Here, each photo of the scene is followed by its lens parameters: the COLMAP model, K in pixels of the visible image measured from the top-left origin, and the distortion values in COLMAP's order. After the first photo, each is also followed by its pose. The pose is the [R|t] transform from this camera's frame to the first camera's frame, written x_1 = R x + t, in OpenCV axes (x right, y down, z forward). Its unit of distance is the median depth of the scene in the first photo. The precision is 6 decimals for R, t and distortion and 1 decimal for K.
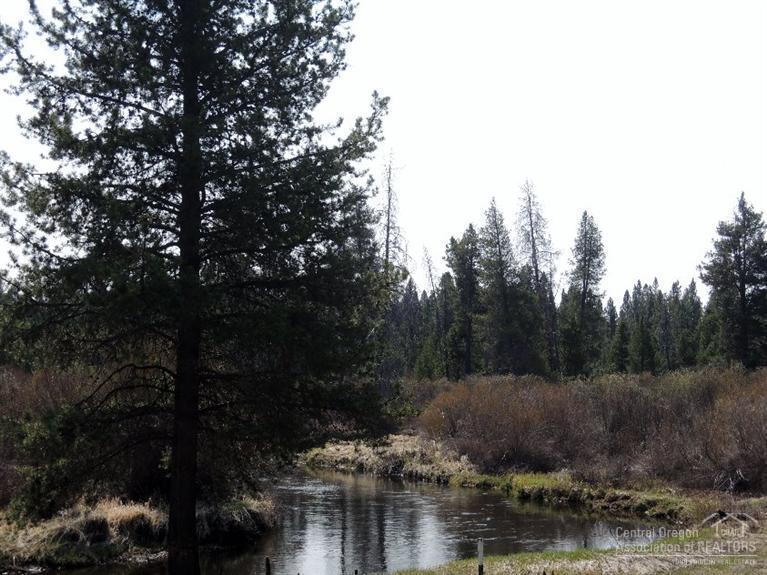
lens RADIAL K [[1386.1, 0, 383.5], [0, 1386.1, 287.5], [0, 0, 1]] dist [-0.128921, 0.129487]
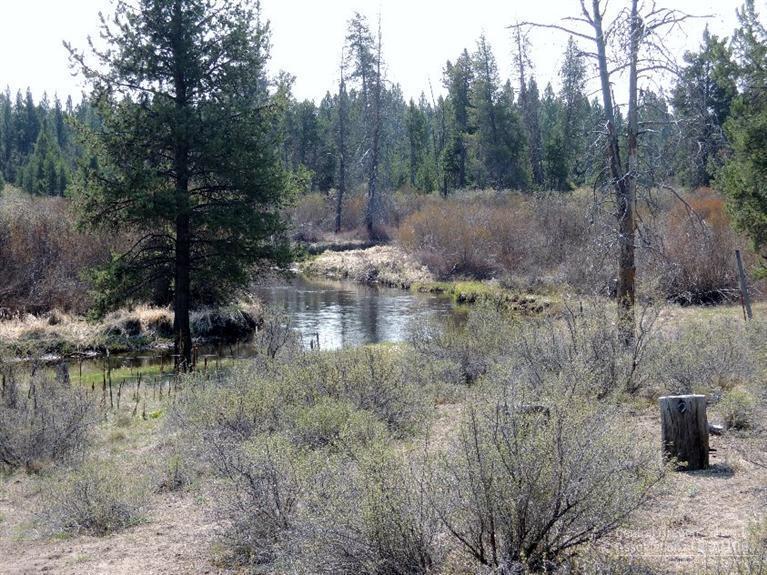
lens RADIAL K [[1386.1, 0, 383.5], [0, 1386.1, 287.5], [0, 0, 1]] dist [-0.128921, 0.129487]
pose [[0.999766, -0.005197, -0.021012, 0.056093], [0.008191, 0.989396, 0.145009, -0.047817], [0.020036, -0.145147, 0.989207, -0.279305]]
